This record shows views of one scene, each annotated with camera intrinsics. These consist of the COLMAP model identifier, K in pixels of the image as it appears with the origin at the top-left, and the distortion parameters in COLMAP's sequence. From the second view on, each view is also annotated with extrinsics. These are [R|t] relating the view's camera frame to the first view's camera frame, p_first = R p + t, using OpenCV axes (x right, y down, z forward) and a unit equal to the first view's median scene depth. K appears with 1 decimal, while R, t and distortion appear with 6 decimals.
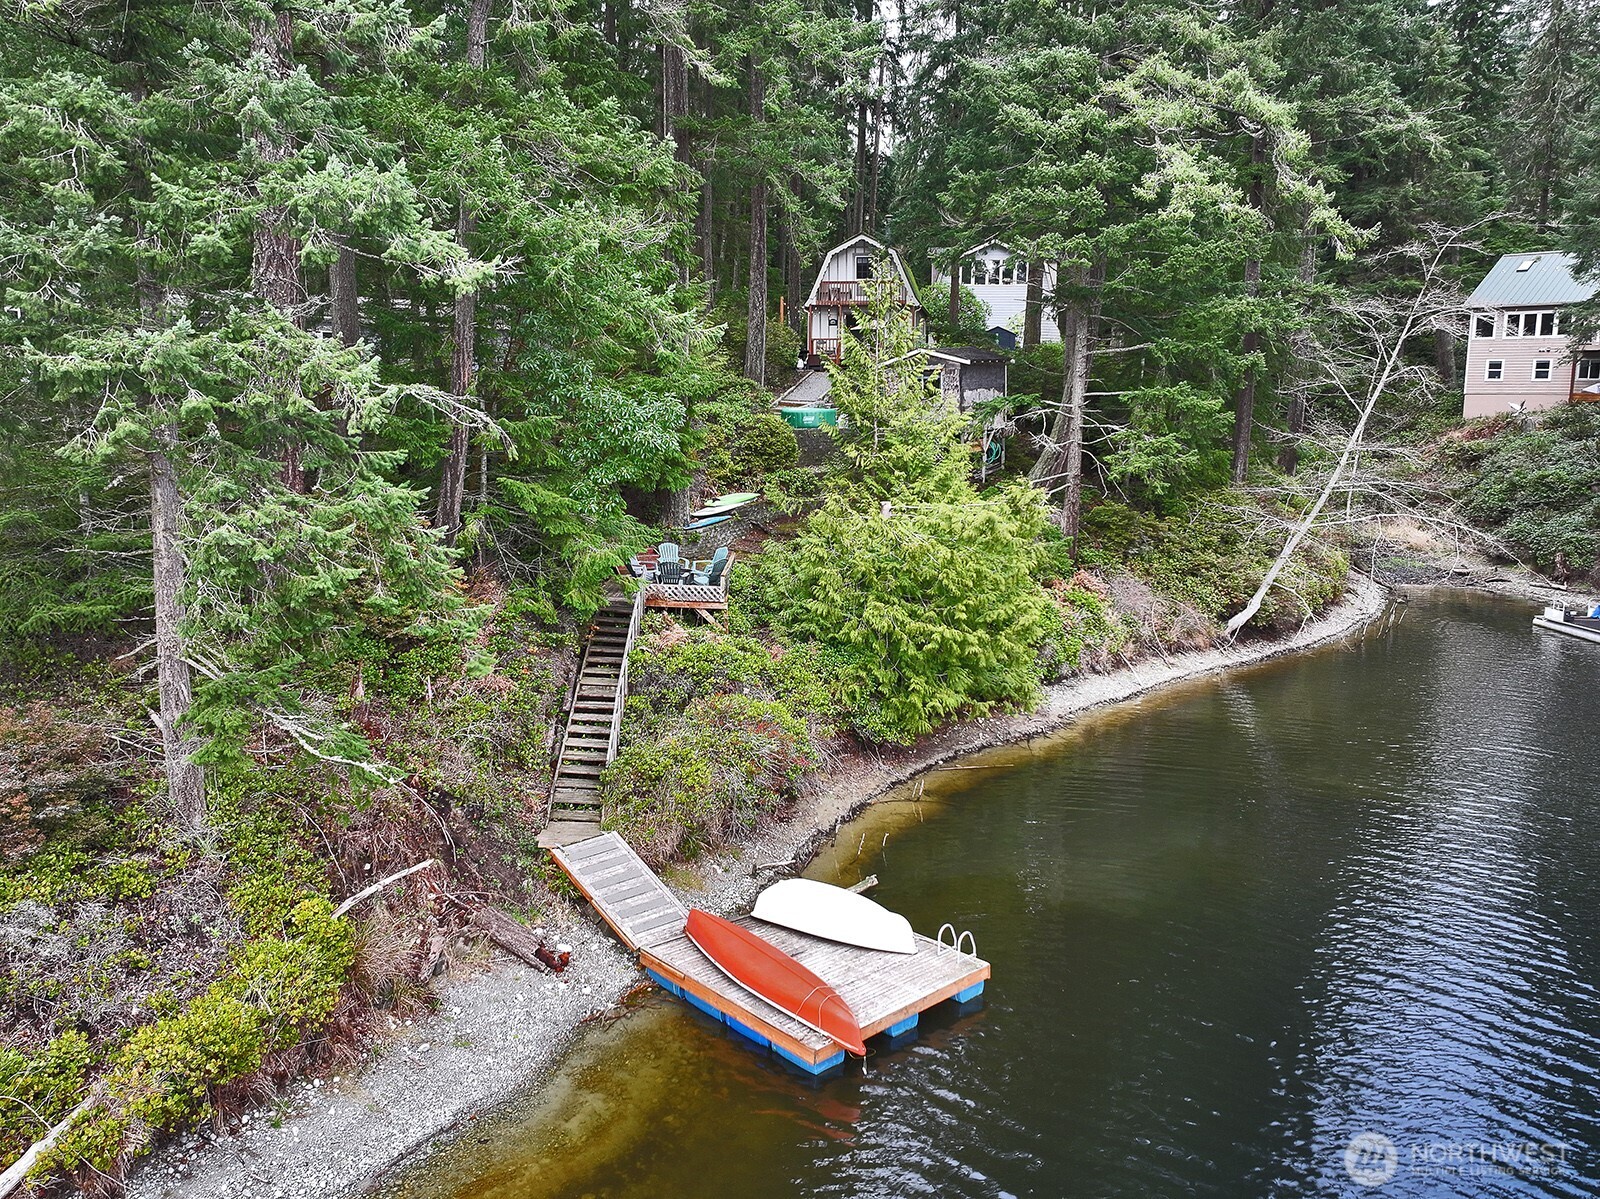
lens RADIAL K [[1121.7, 0, 805.8], [0, 1121.7, 598.0], [0, 0, 1]] dist [0.000983, 0.000130]
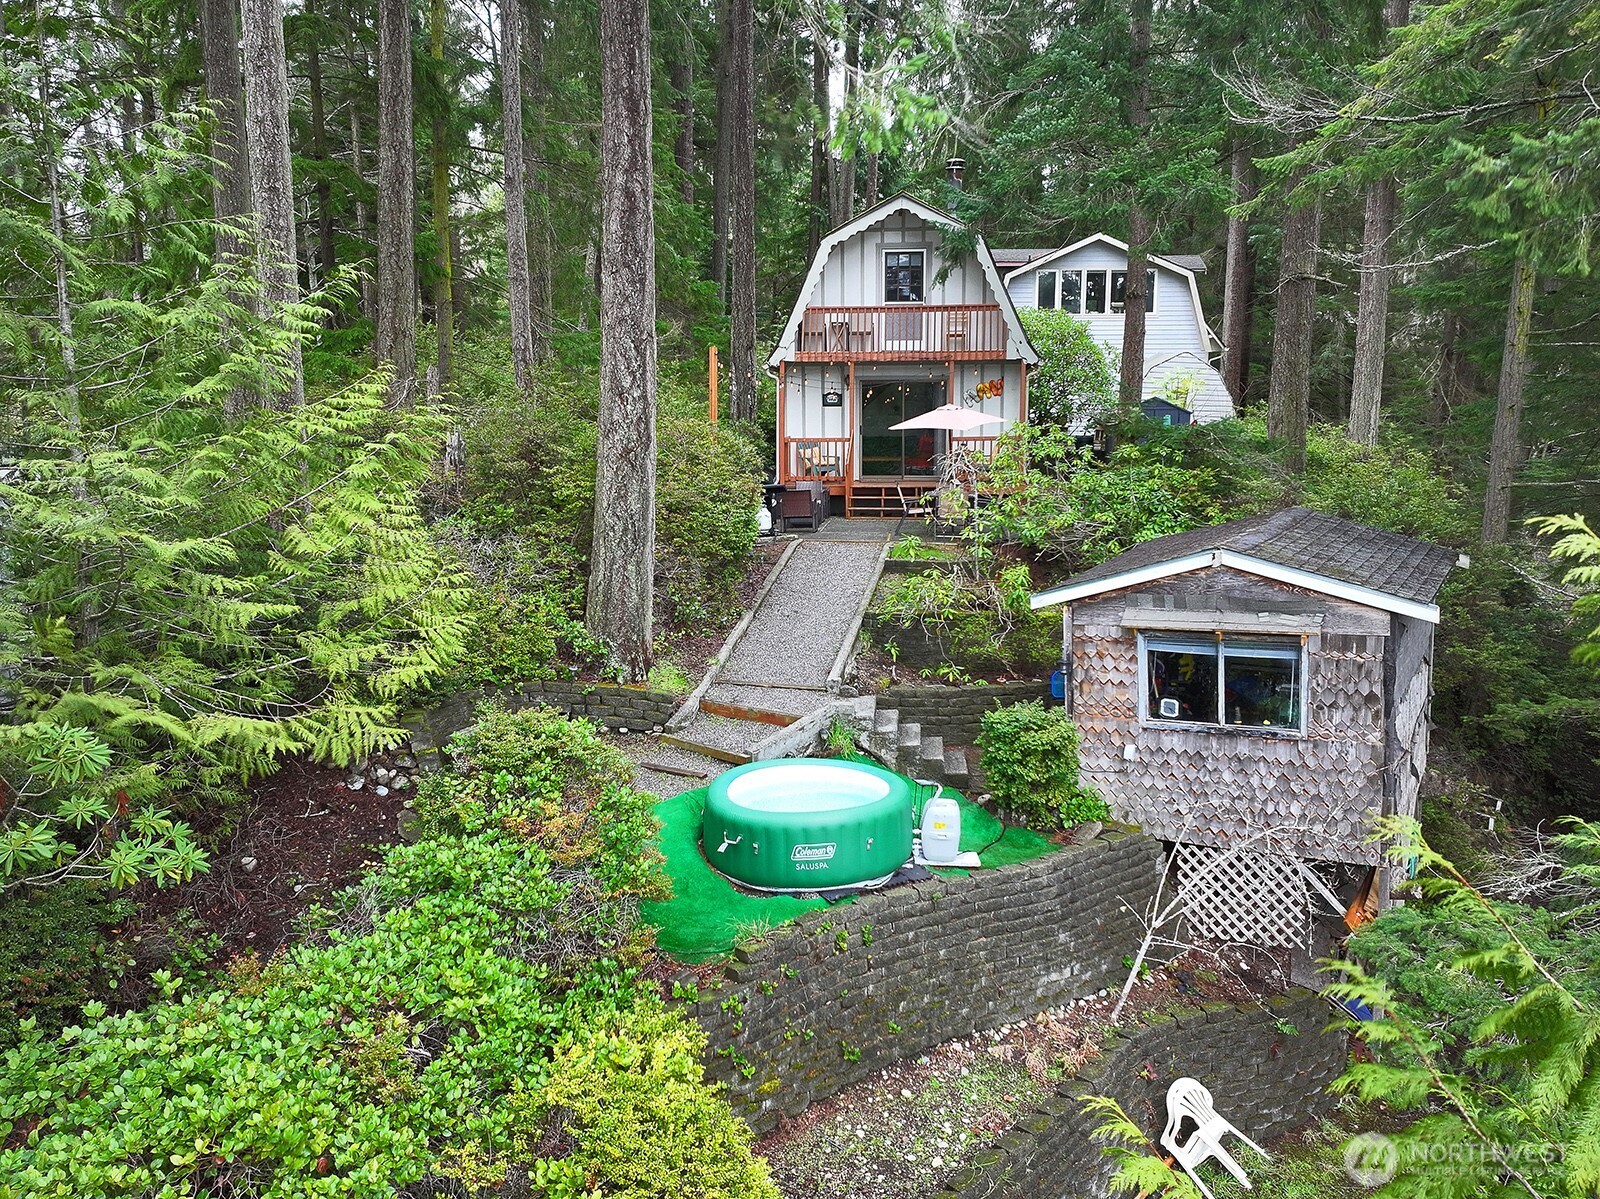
lens RADIAL K [[1121.7, 0, 796.0], [0, 1121.7, 600.9], [0, 0, 1]] dist [0.000983, 0.000130]
pose [[0.999319, -0.011673, 0.035009, -0.006993], [0.012452, 0.999678, -0.022115, -0.162312], [-0.034739, 0.022535, 0.999142, 0.580421]]
